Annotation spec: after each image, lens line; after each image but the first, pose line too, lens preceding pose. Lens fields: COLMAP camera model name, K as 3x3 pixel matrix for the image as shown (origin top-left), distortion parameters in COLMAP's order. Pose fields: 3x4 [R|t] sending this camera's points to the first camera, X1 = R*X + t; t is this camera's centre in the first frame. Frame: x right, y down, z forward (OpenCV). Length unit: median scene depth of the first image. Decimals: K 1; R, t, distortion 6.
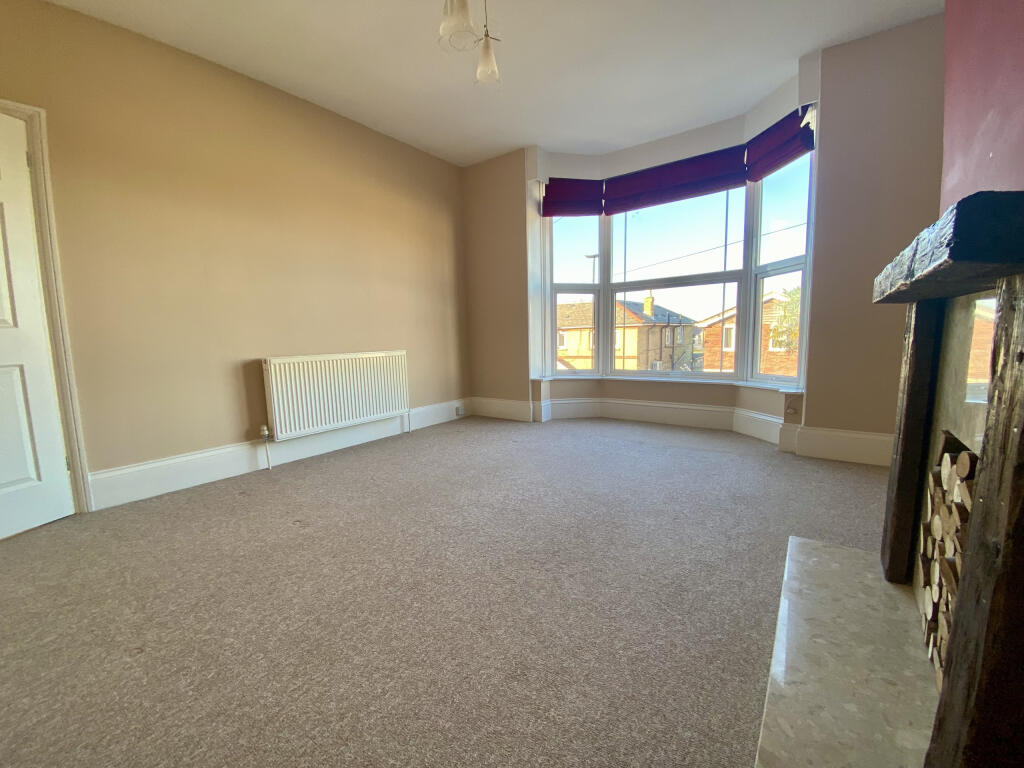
lens RADIAL K [[423.3, 0, 509.3], [0, 423.3, 383.2], [0, 0, 1]] dist [-0.001195, -0.001935]
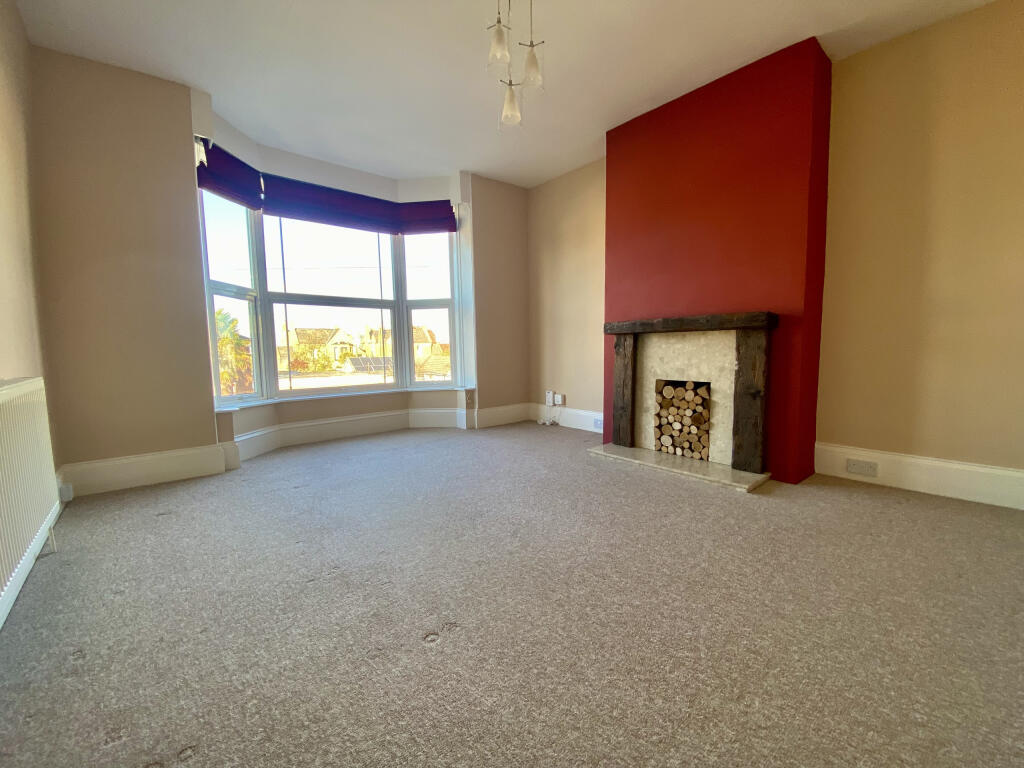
lens RADIAL K [[423.3, 0, 509.8], [0, 423.3, 388.2], [0, 0, 1]] dist [-0.001195, -0.001935]
pose [[0.216987, -0.069048, 0.973729, -0.606557], [0.119562, 0.991865, 0.043691, -0.023597], [-0.968825, 0.106941, 0.223477, 0.412860]]
